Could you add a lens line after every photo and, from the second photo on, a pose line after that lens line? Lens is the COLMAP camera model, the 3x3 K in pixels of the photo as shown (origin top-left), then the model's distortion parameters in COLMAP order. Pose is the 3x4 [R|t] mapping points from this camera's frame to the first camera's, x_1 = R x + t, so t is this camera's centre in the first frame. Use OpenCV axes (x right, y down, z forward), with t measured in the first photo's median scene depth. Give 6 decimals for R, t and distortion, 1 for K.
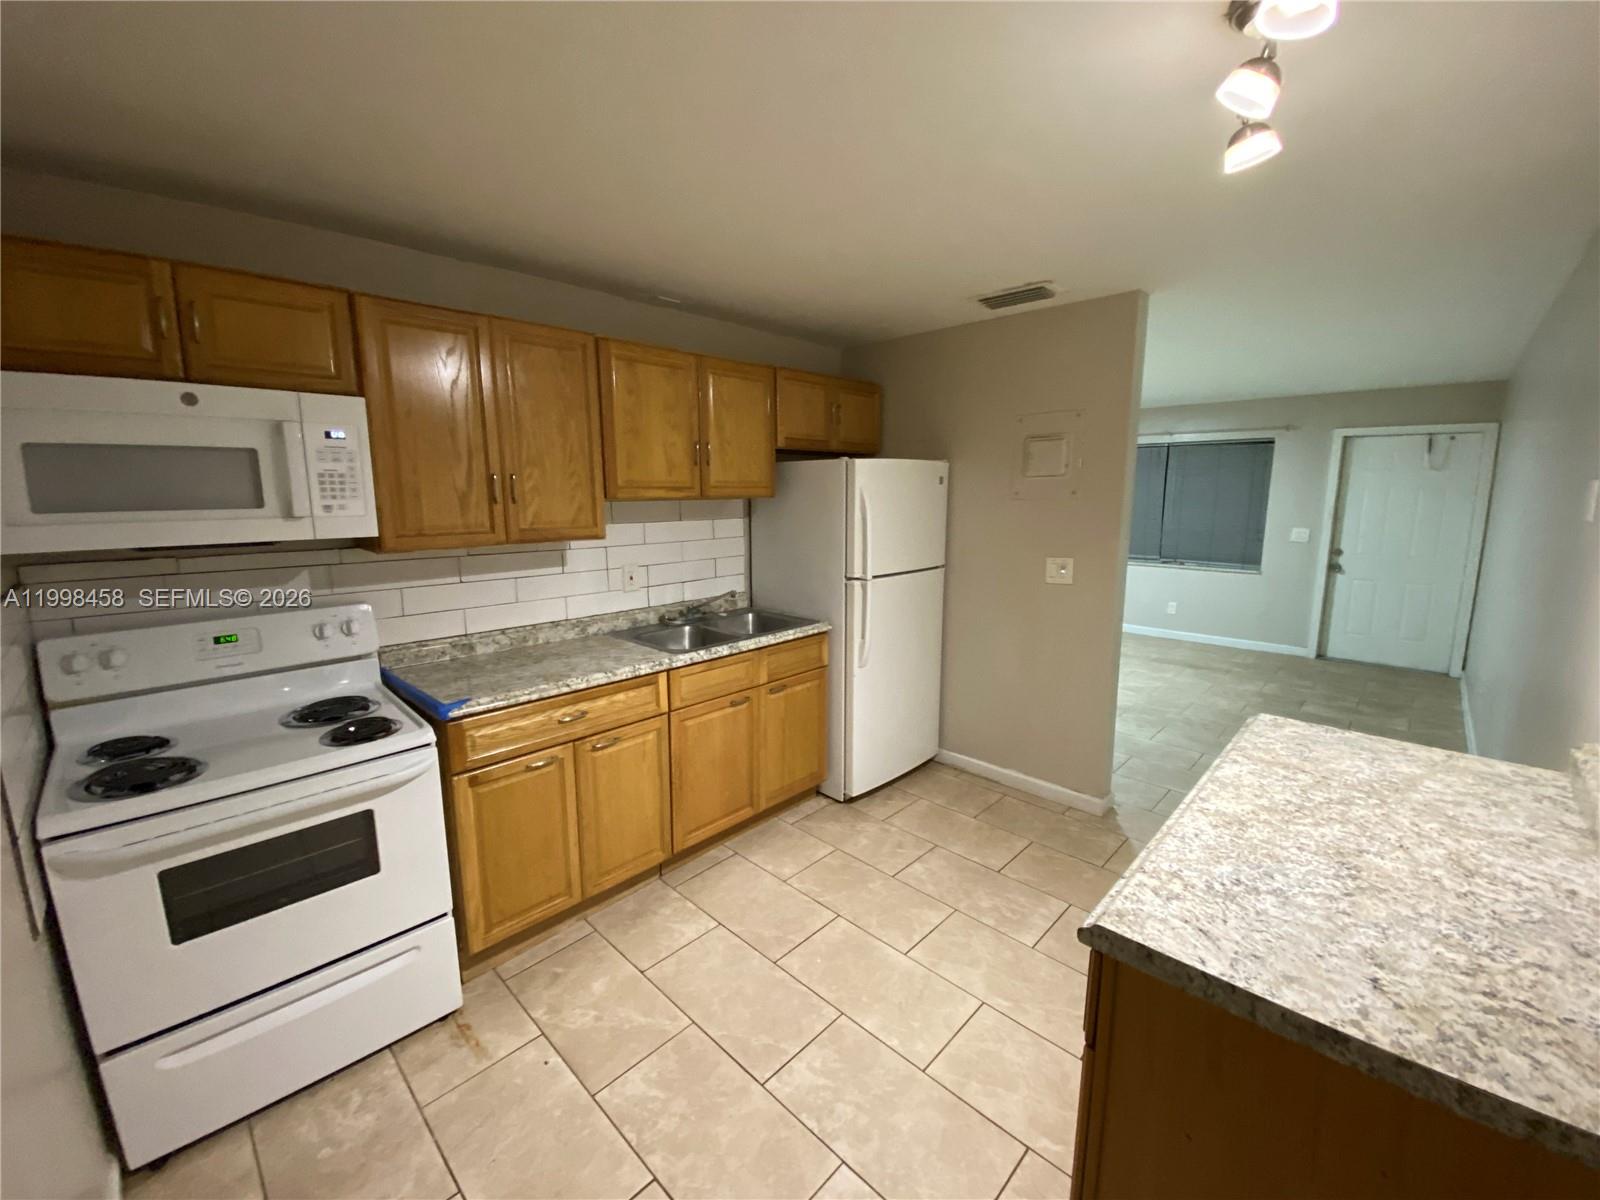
lens RADIAL K [[646.7, 0, 796.4], [0, 646.7, 599.6], [0, 0, 1]] dist [0.028734, -0.025048]
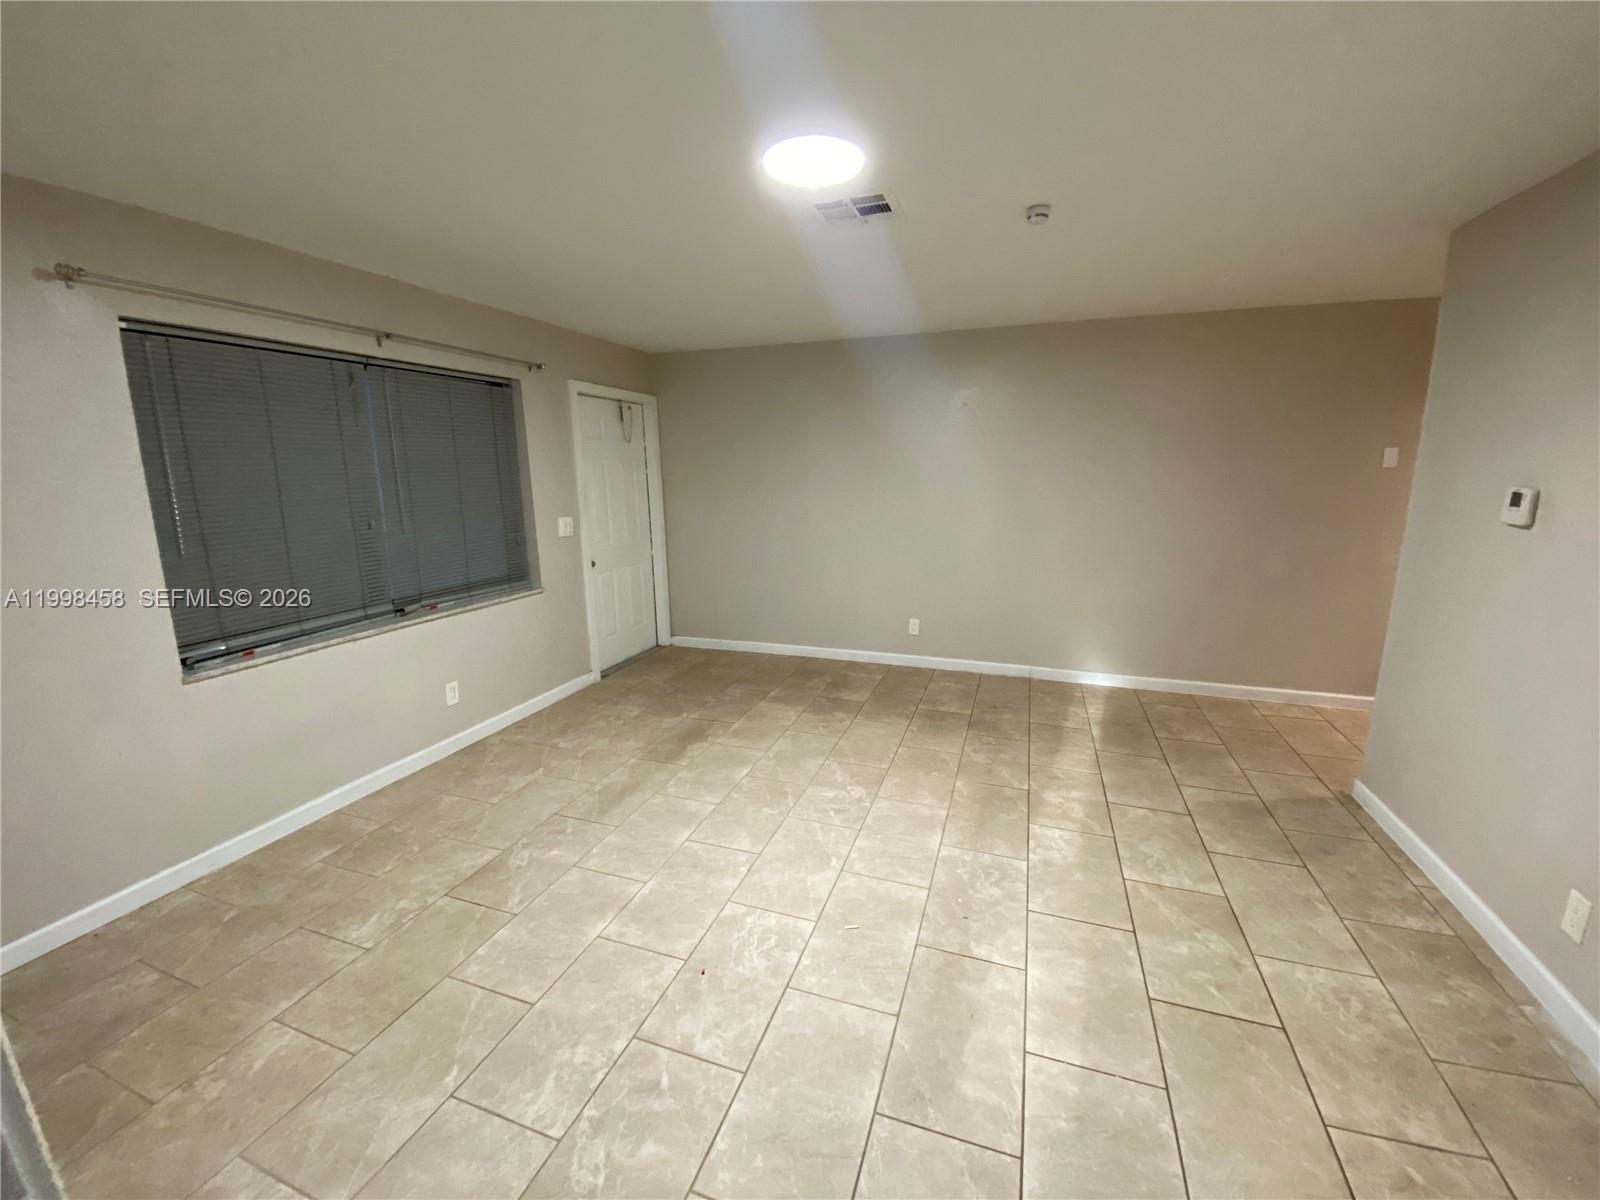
lens RADIAL K [[646.7, 0, 796.4], [0, 646.7, 599.6], [0, 0, 1]] dist [0.028734, -0.025048]
pose [[-0.415599, -0.174399, 0.892671, 0.069647], [0.160793, 0.951900, 0.260831, -0.505935], [-0.895222, 0.251936, -0.367567, 3.172371]]
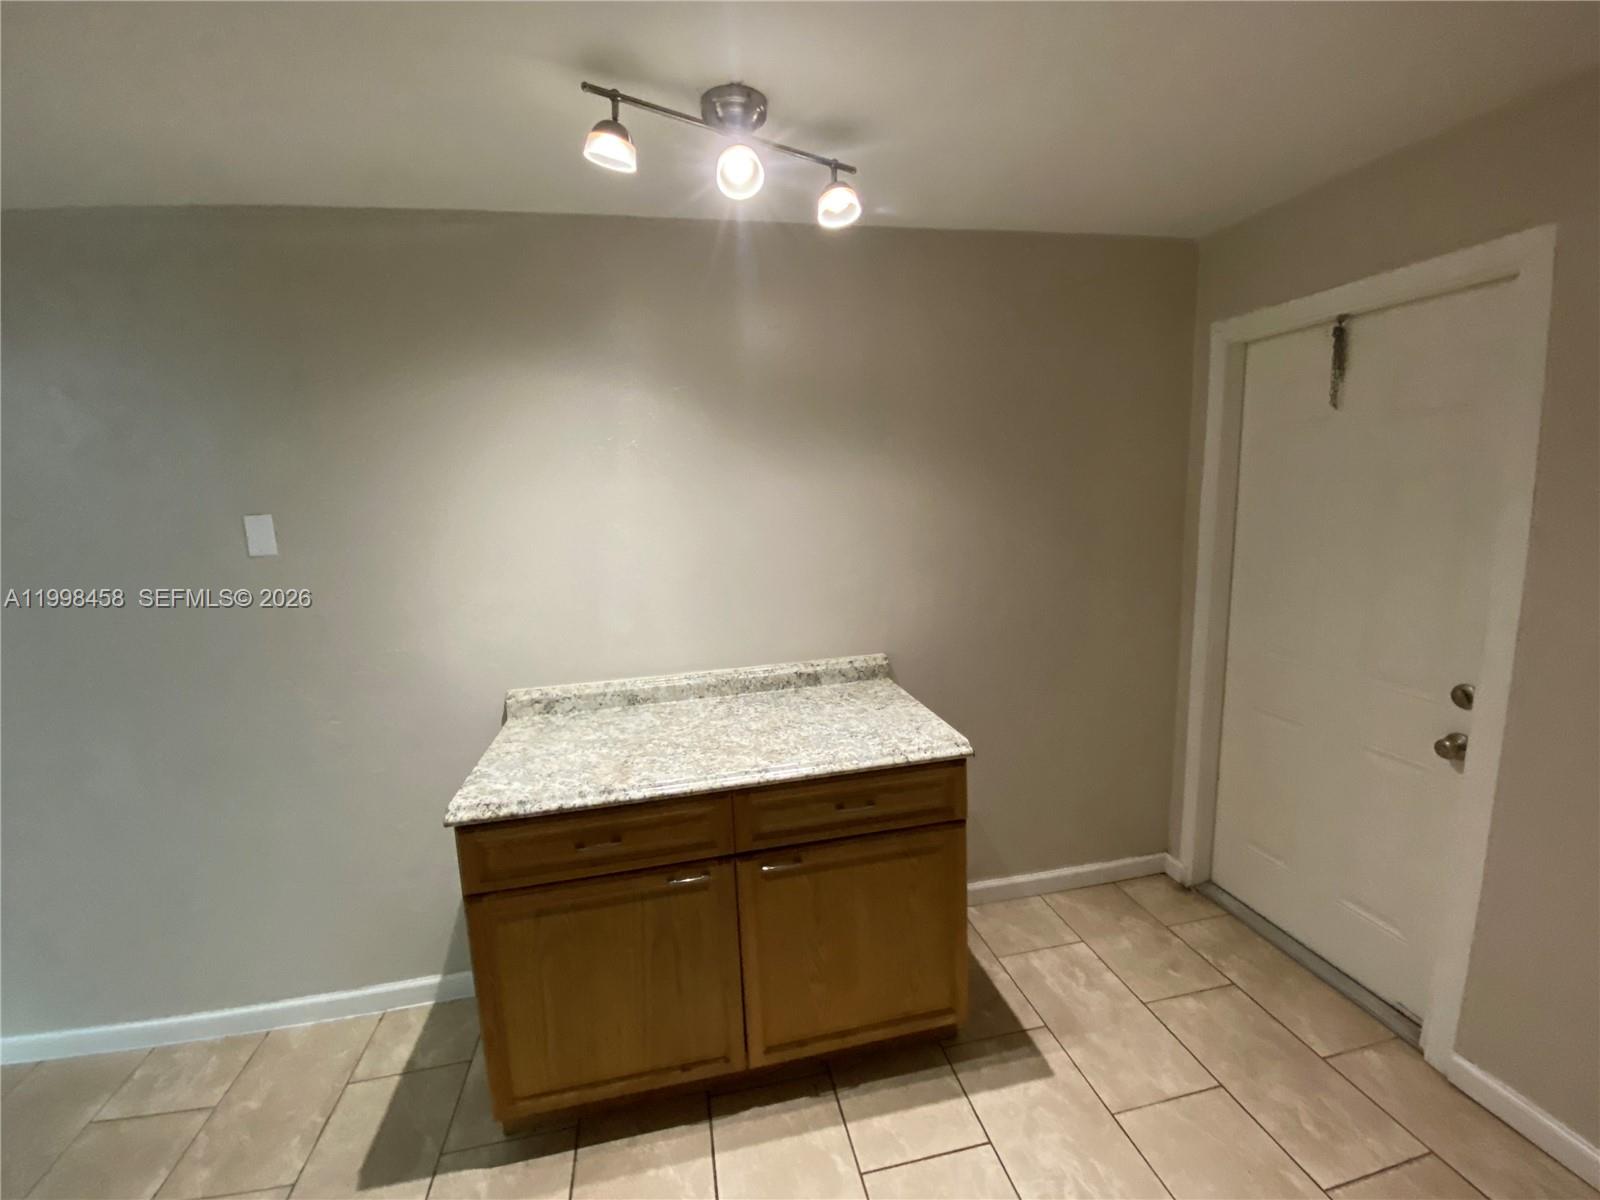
lens RADIAL K [[646.7, 0, 796.4], [0, 646.7, 599.6], [0, 0, 1]] dist [0.028734, -0.025048]
pose [[-0.831844, -0.049519, 0.552796, -0.049779], [0.141735, 0.944033, 0.297848, -0.213919], [-0.536606, 0.326114, -0.778269, 1.190907]]
